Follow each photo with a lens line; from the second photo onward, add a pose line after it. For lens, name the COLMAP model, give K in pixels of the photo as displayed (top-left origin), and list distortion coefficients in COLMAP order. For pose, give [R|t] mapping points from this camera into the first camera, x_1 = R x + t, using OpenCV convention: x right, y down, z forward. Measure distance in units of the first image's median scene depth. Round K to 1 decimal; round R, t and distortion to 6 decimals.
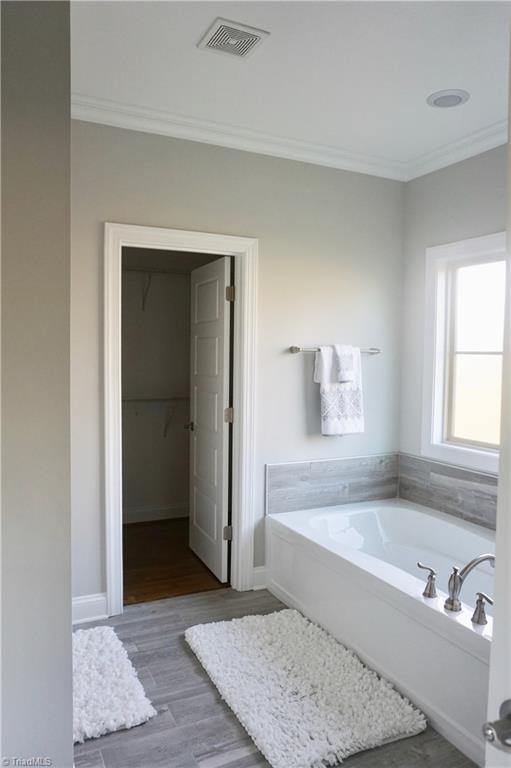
lens RADIAL K [[564.2, 0, 255.3], [0, 564.2, 386.4], [0, 0, 1]] dist [-0.028751, 0.004874]
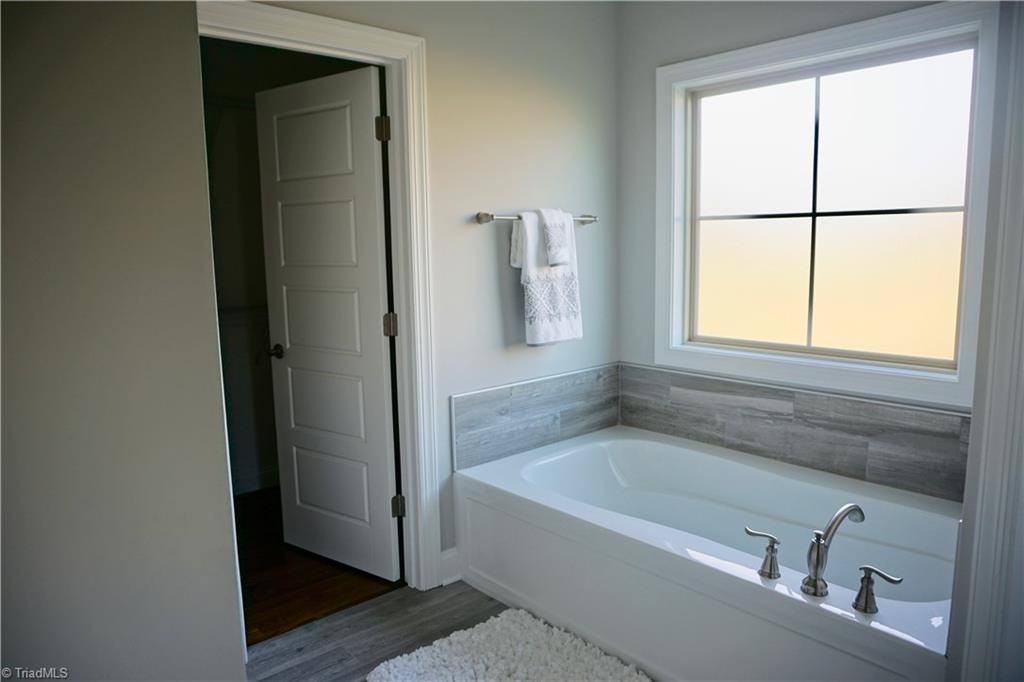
lens RADIAL K [[701.6, 0, 511.7], [0, 701.6, 341.6], [0, 0, 1]] dist [-0.032677, 0.026290]
pose [[0.962766, -0.067141, 0.261867, -0.123419], [0.045320, 0.995045, 0.088501, 0.007131], [-0.266512, -0.073338, 0.961038, 0.208752]]
